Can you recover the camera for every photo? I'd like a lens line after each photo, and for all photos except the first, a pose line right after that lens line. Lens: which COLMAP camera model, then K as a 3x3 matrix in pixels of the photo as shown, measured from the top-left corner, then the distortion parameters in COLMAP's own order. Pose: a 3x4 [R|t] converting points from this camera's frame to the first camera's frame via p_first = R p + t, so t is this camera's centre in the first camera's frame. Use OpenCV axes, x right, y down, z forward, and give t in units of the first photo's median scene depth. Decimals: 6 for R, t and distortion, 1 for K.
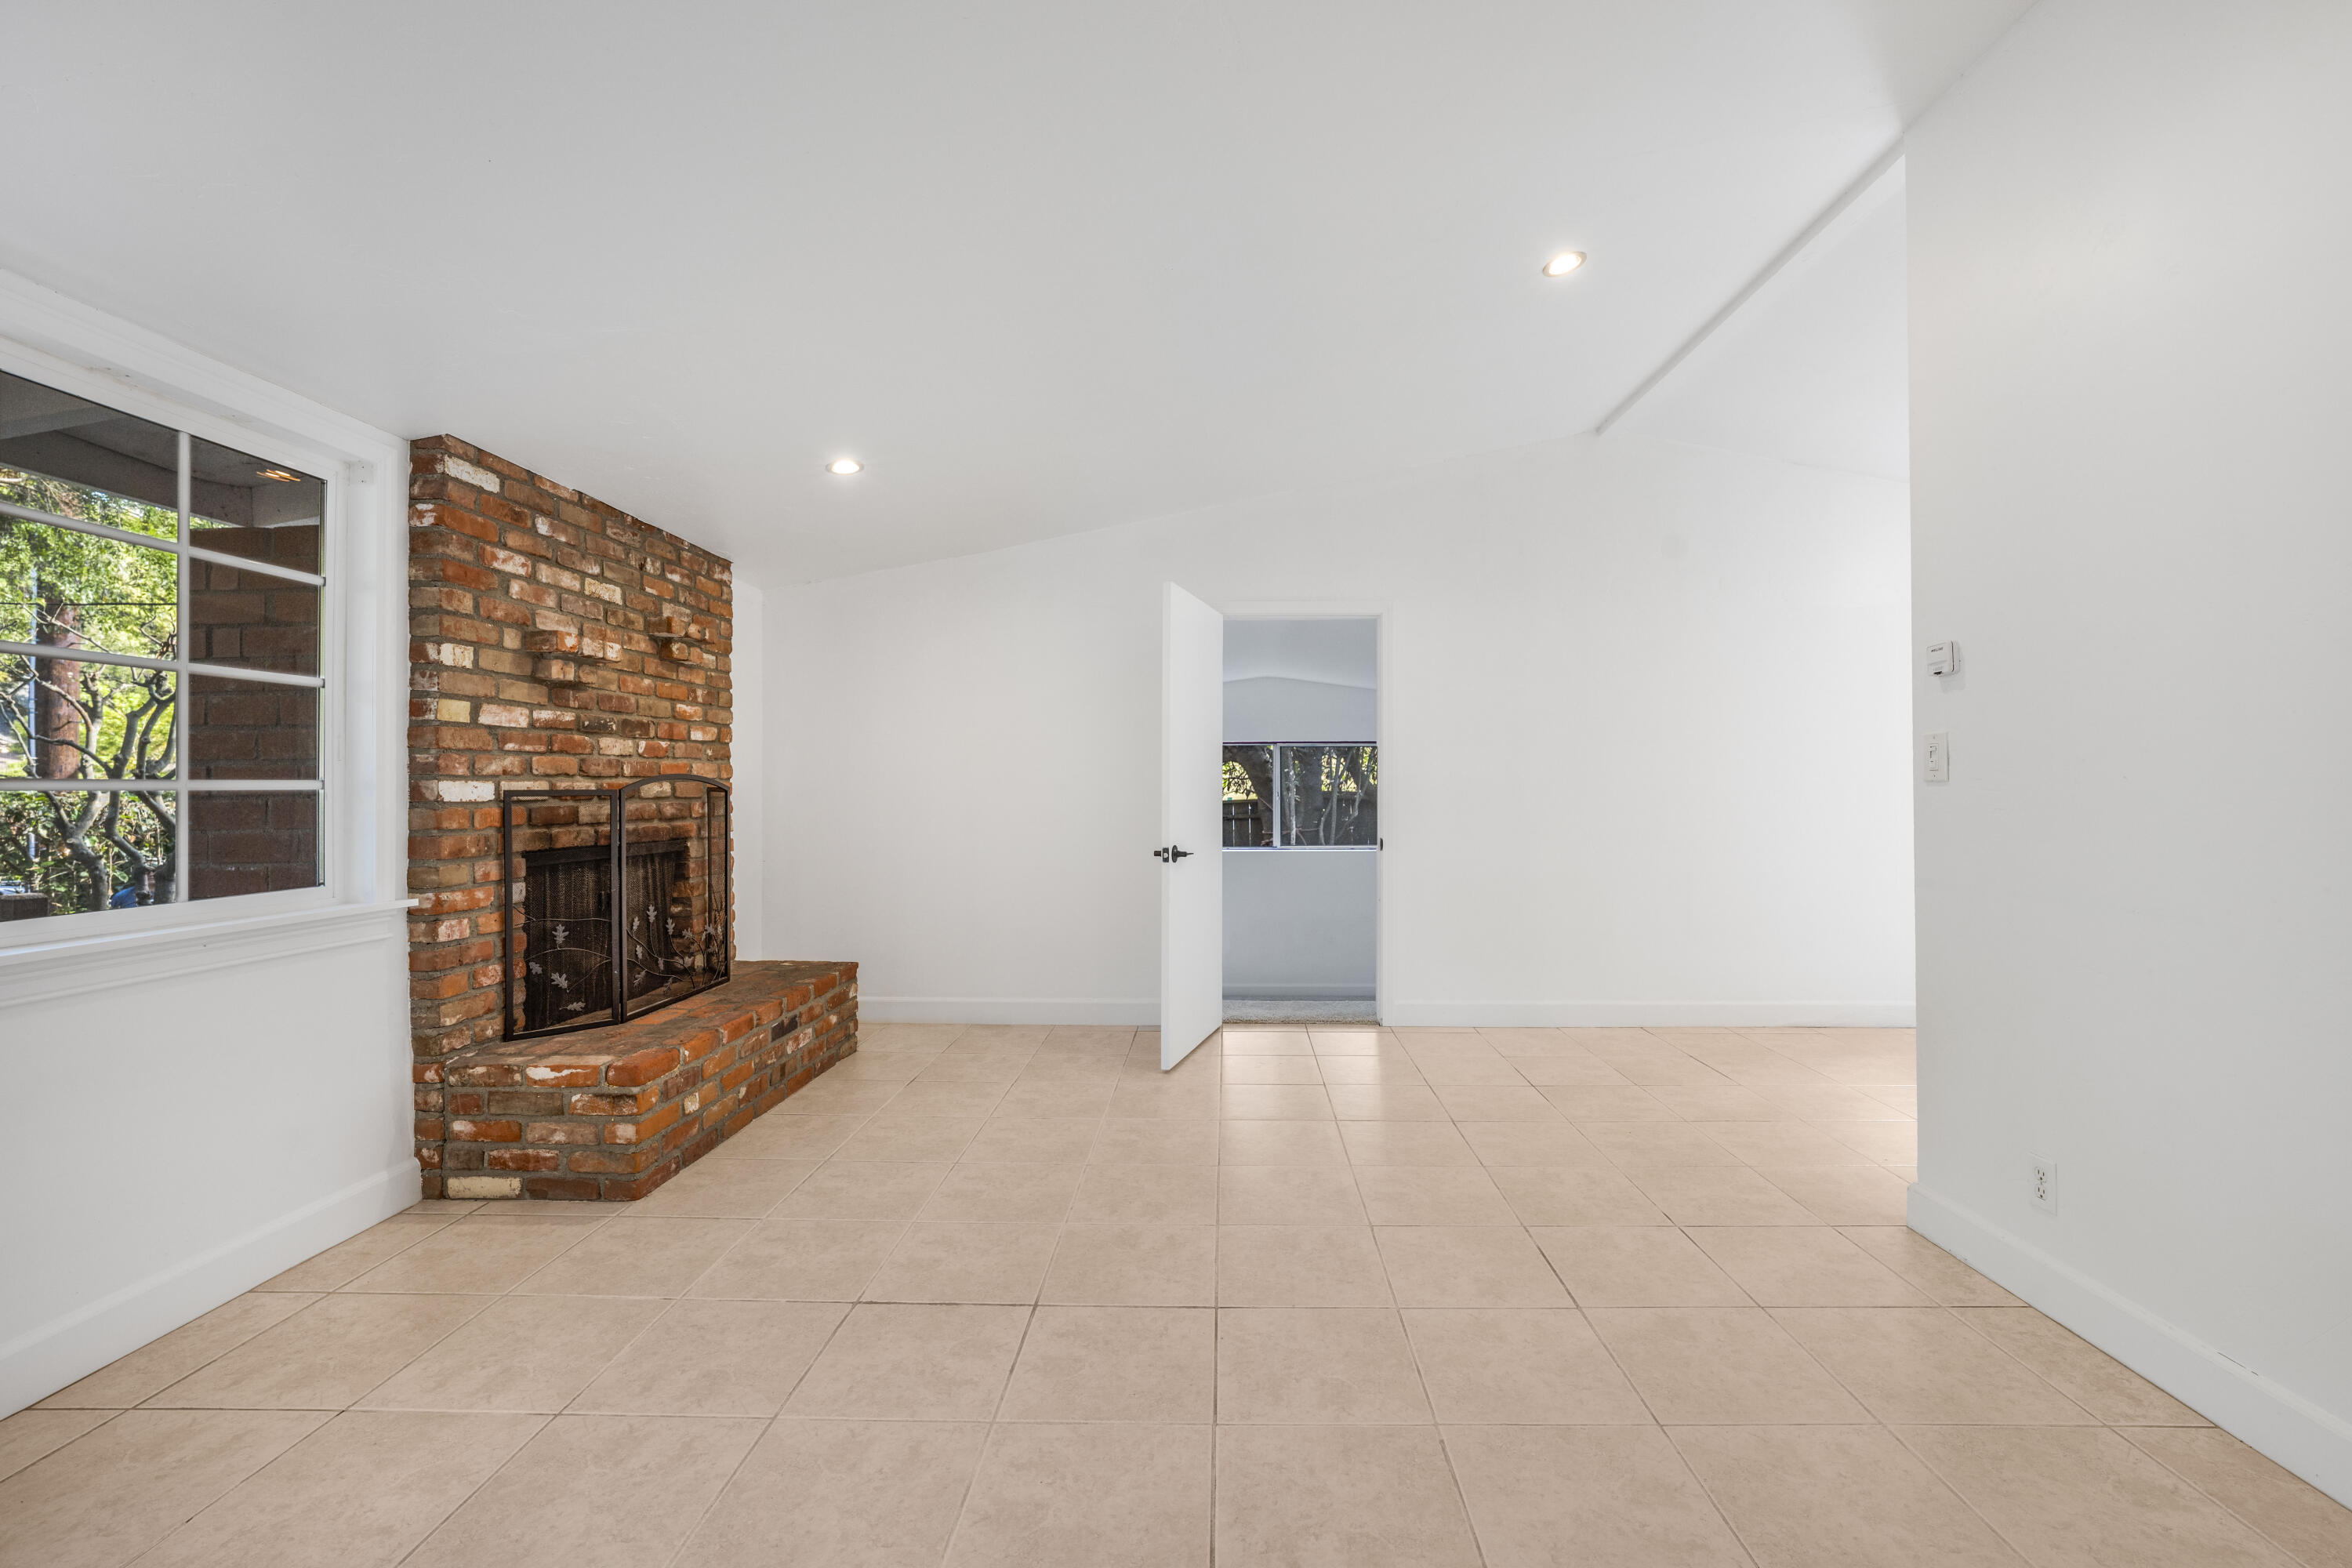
lens RADIAL K [[956.1, 0, 1176.0], [0, 956.1, 784.0], [0, 0, 1]] dist [-0.007254, 0.000027]
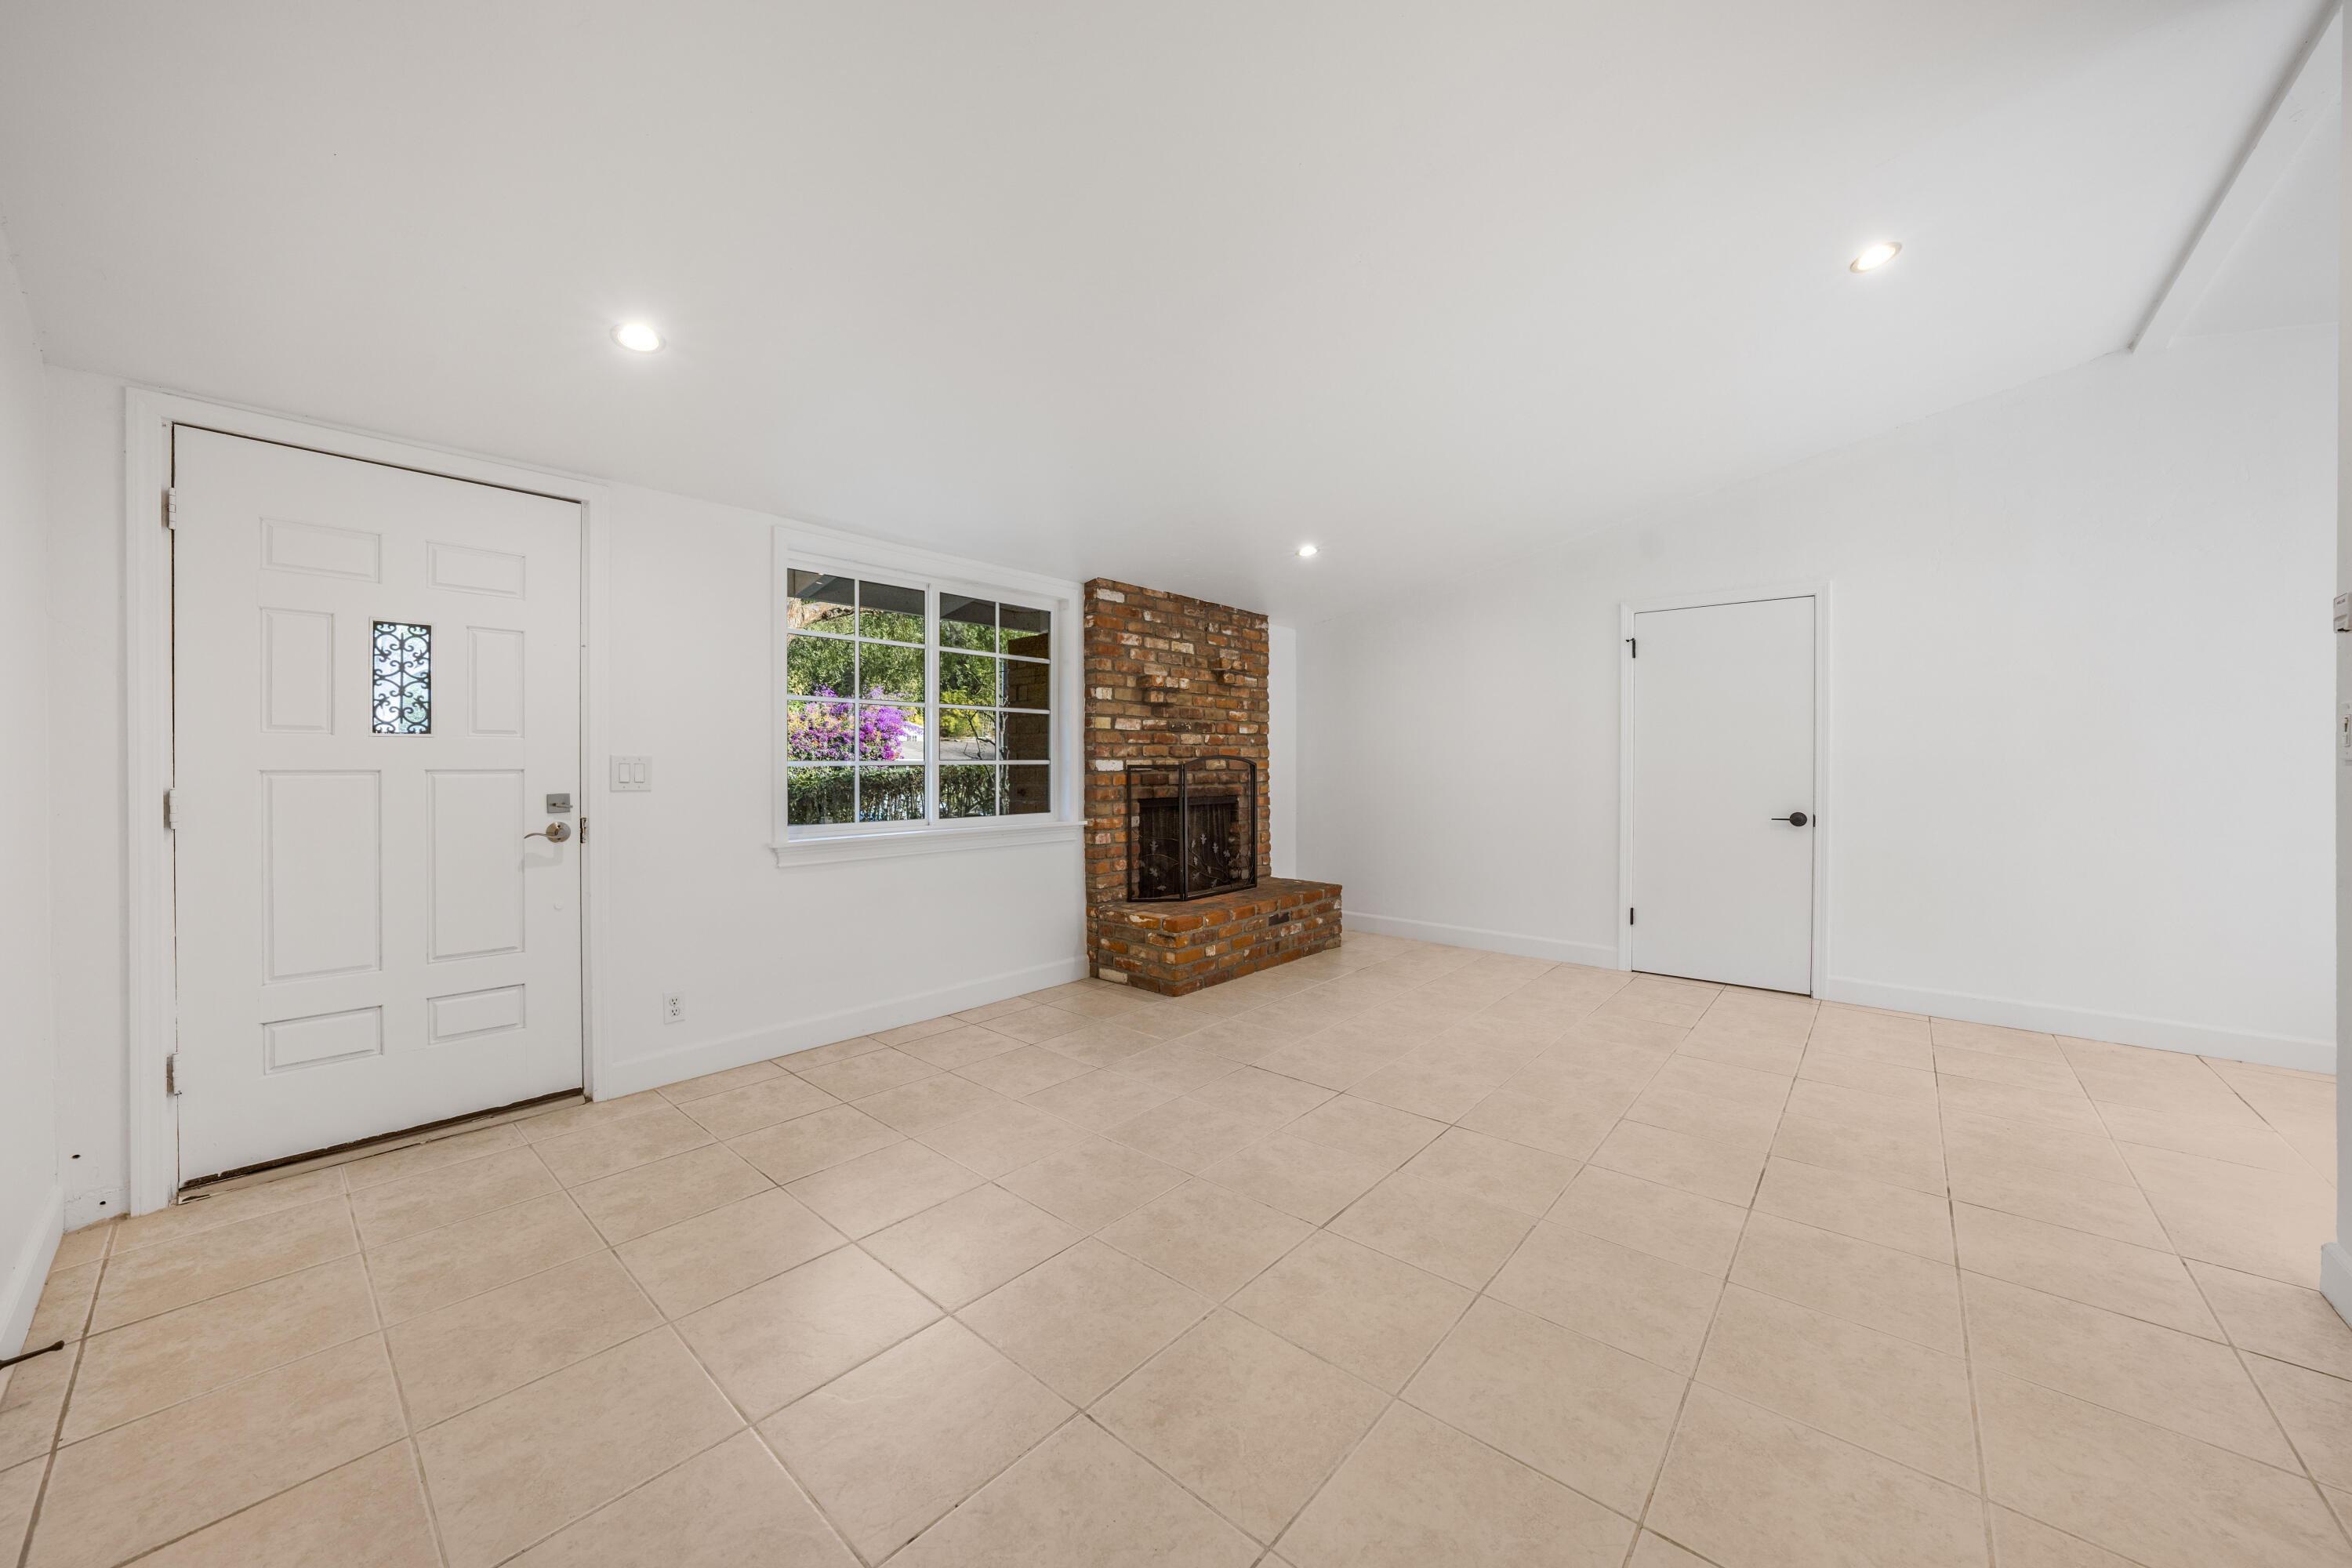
lens RADIAL K [[826.0, 0, 1179.2], [0, 826.0, 773.6], [0, 0, 1]] dist [-0.000629, 0.000000]
pose [[0.774054, 0.010373, -0.633035, 0.359512], [0.000224, 0.999861, 0.016657, -0.003134], [0.633120, -0.013035, 0.773944, -0.157675]]
